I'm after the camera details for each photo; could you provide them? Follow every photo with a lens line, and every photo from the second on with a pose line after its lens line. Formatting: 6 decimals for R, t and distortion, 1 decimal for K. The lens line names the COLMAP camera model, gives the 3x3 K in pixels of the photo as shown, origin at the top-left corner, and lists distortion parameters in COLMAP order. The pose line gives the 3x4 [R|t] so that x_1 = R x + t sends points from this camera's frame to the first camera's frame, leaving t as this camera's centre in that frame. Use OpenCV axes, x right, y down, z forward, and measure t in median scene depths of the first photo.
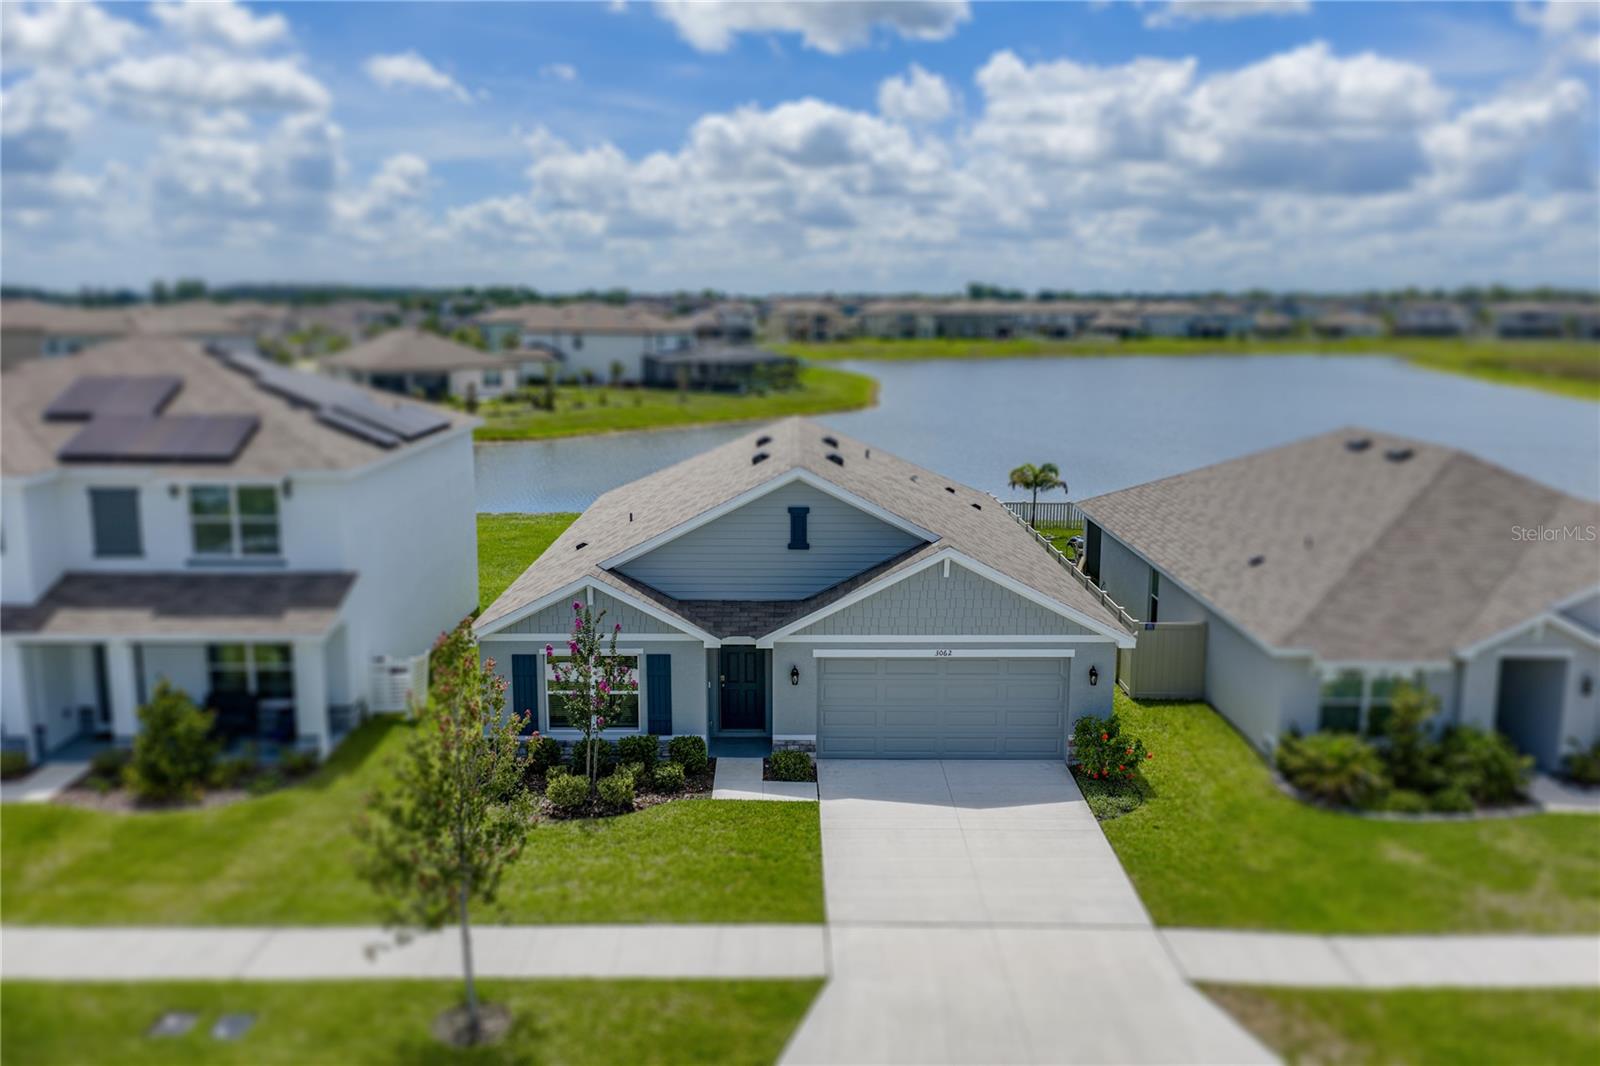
lens RADIAL K [[1319.4, 0, 799.7], [0, 1319.4, 563.5], [0, 0, 1]] dist [0.036151, -0.020314]
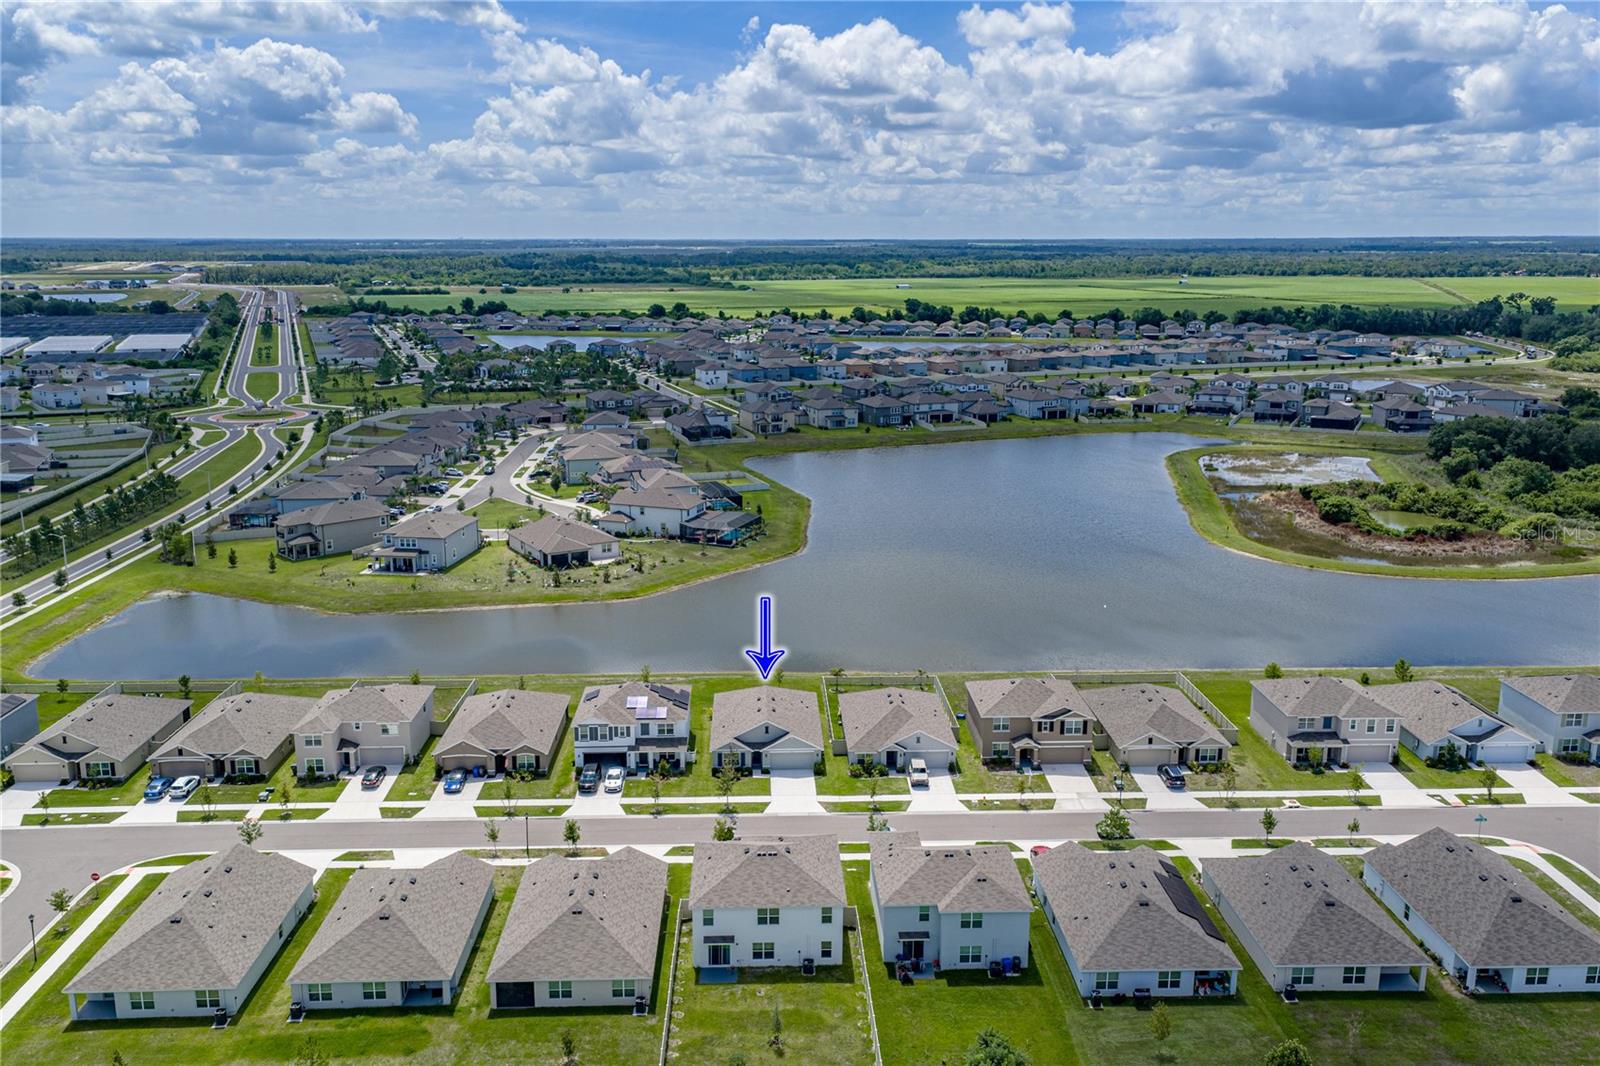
lens RADIAL K [[1319.4, 0, 799.7], [0, 1319.4, 527.8], [0, 0, 1]] dist [0.036151, -0.020314]
pose [[0.999557, -0.009730, 0.028120, -0.010105], [0.009201, 0.999779, 0.018885, -1.023182], [-0.028297, -0.018618, 0.999426, -4.776992]]
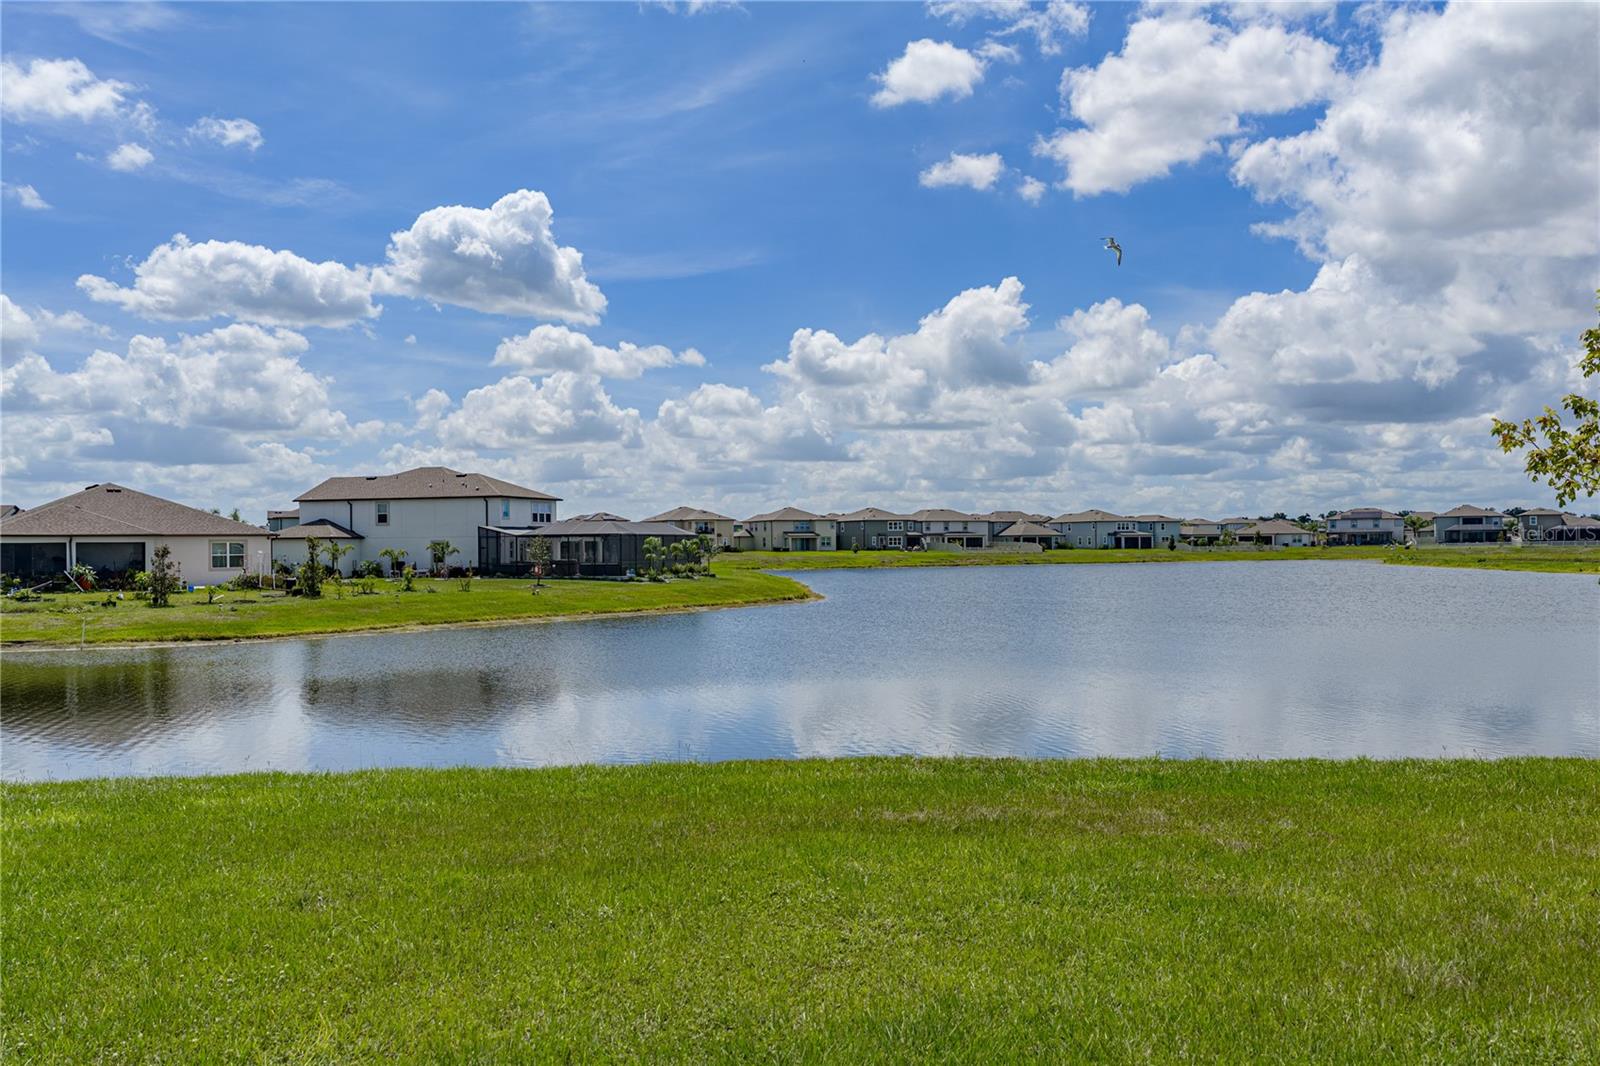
lens RADIAL K [[1319.4, 0, 789.4], [0, 1319.4, 495.6], [0, 0, 1]] dist [0.036151, -0.020314]
pose [[0.995068, -0.008272, 0.098846, -0.152699], [0.030890, 0.972806, -0.229553, -0.079137], [-0.094259, 0.231475, 0.968264, 1.817546]]
